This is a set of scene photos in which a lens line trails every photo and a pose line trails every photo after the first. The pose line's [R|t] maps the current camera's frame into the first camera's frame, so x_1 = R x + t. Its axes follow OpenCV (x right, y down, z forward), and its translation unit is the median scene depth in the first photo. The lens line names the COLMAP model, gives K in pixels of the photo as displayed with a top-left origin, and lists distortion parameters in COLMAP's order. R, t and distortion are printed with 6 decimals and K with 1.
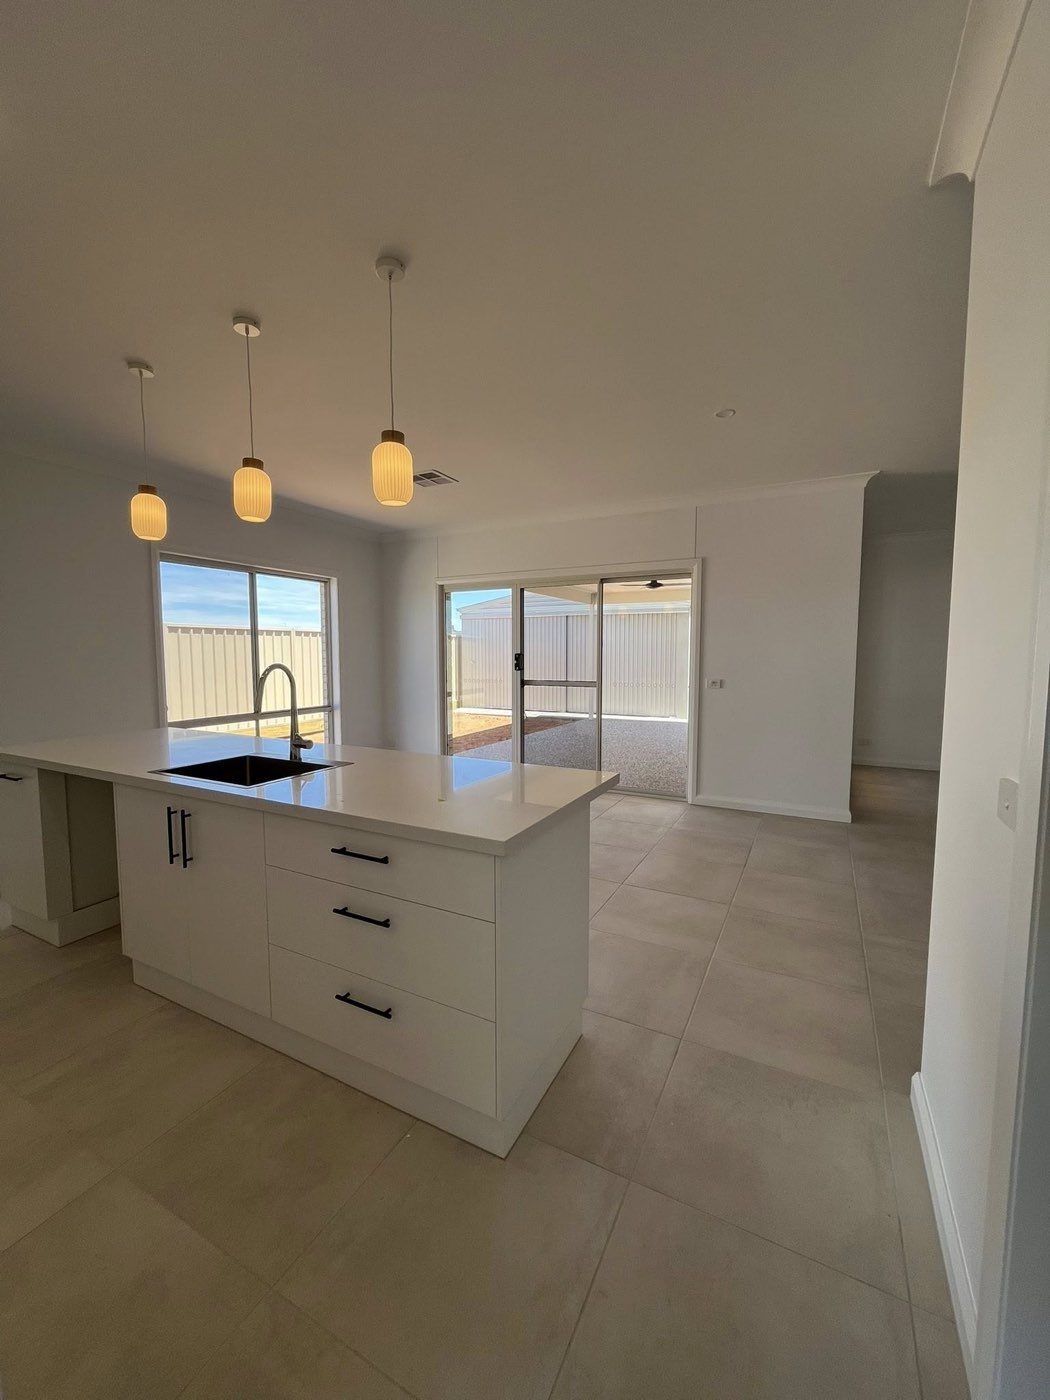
lens RADIAL K [[568.8, 0, 531.4], [0, 568.8, 705.8], [0, 0, 1]] dist [-0.004332, -0.000139]
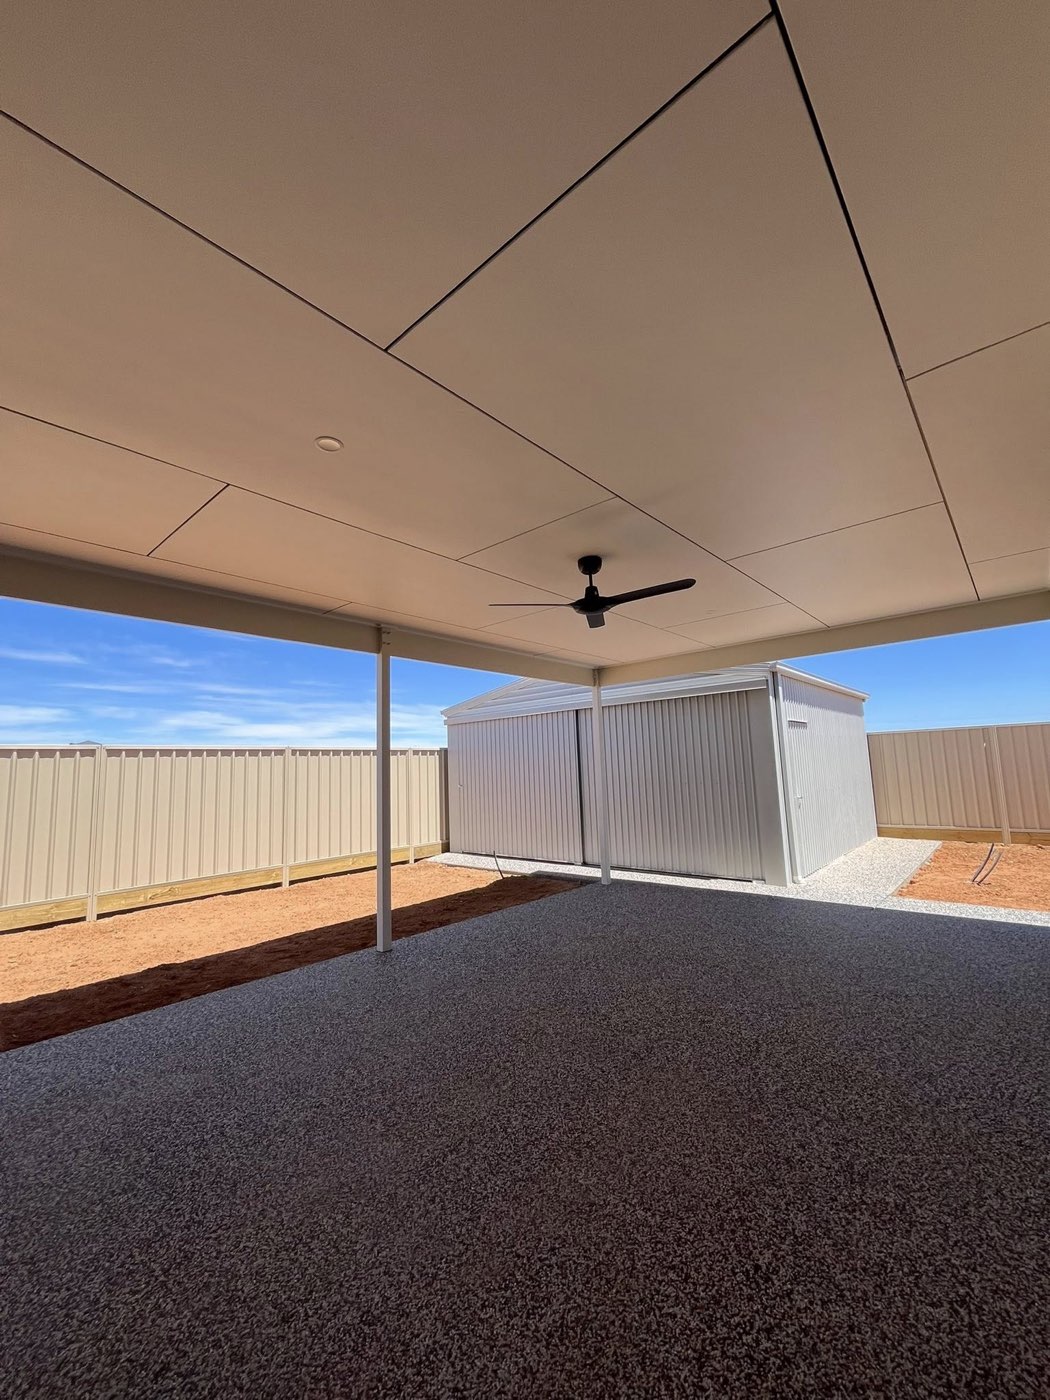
lens RADIAL K [[568.8, 0, 515.7], [0, 568.8, 695.6], [0, 0, 1]] dist [-0.004332, -0.000139]
pose [[0.967410, -0.060765, -0.245816, 0.140583], [0.006597, 0.976499, -0.215423, -0.032071], [0.253129, 0.206781, 0.945075, 0.329014]]
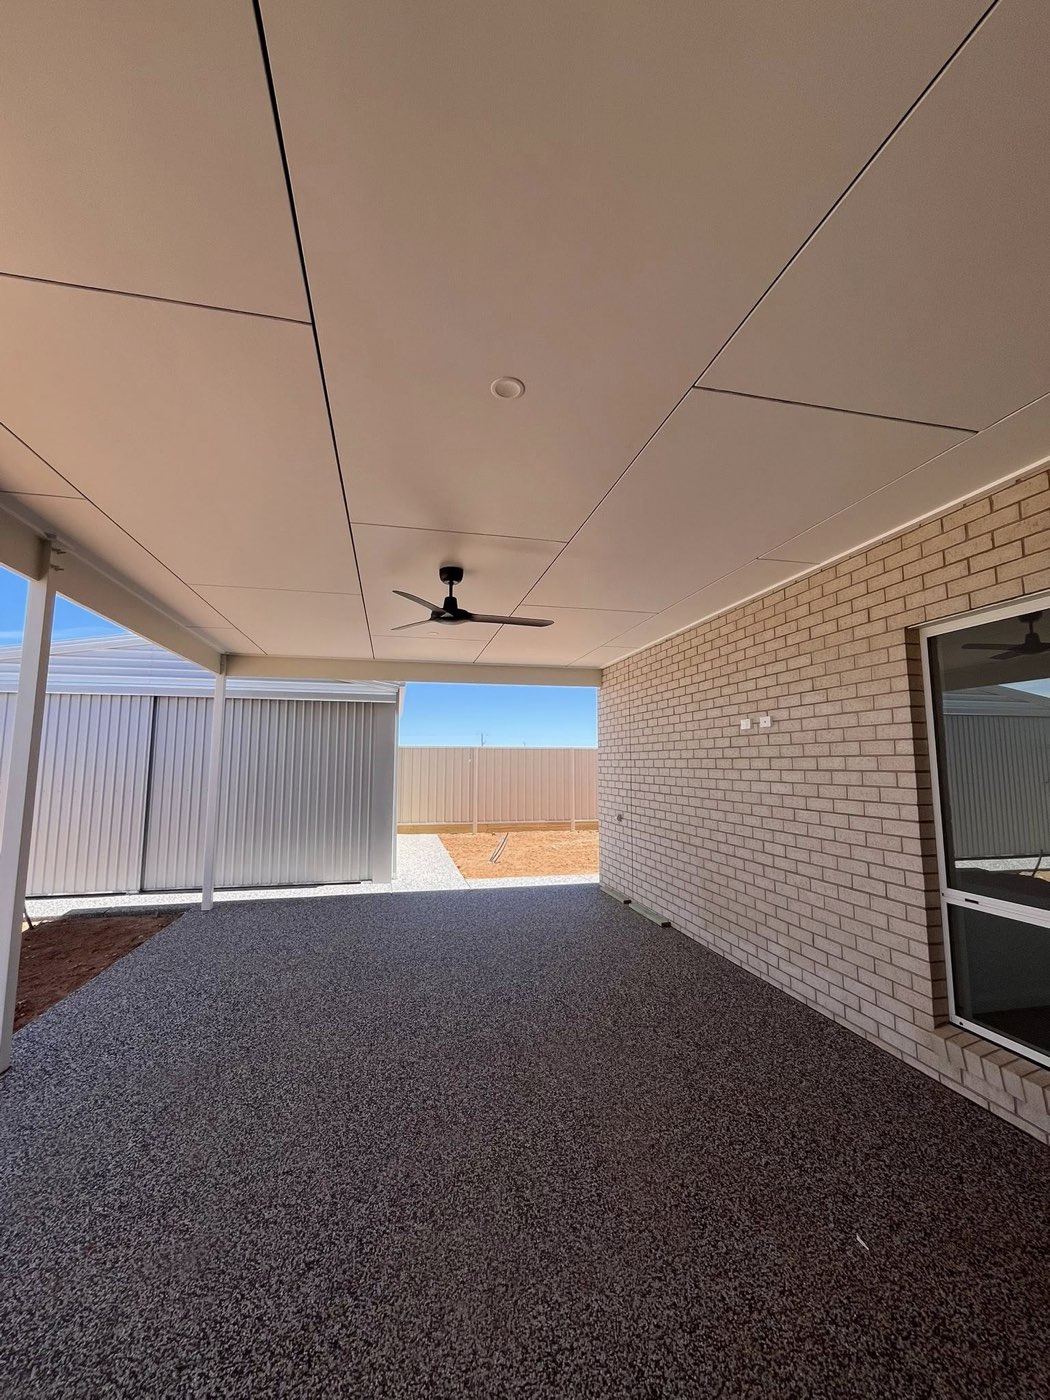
lens RADIAL K [[568.8, 0, 527.4], [0, 568.8, 696.2], [0, 0, 1]] dist [-0.004332, -0.000139]
pose [[0.765257, 0.081223, 0.638580, -0.007613], [0.053764, 0.980477, -0.189140, -0.039747], [-0.641475, 0.179073, 0.745951, 0.360905]]
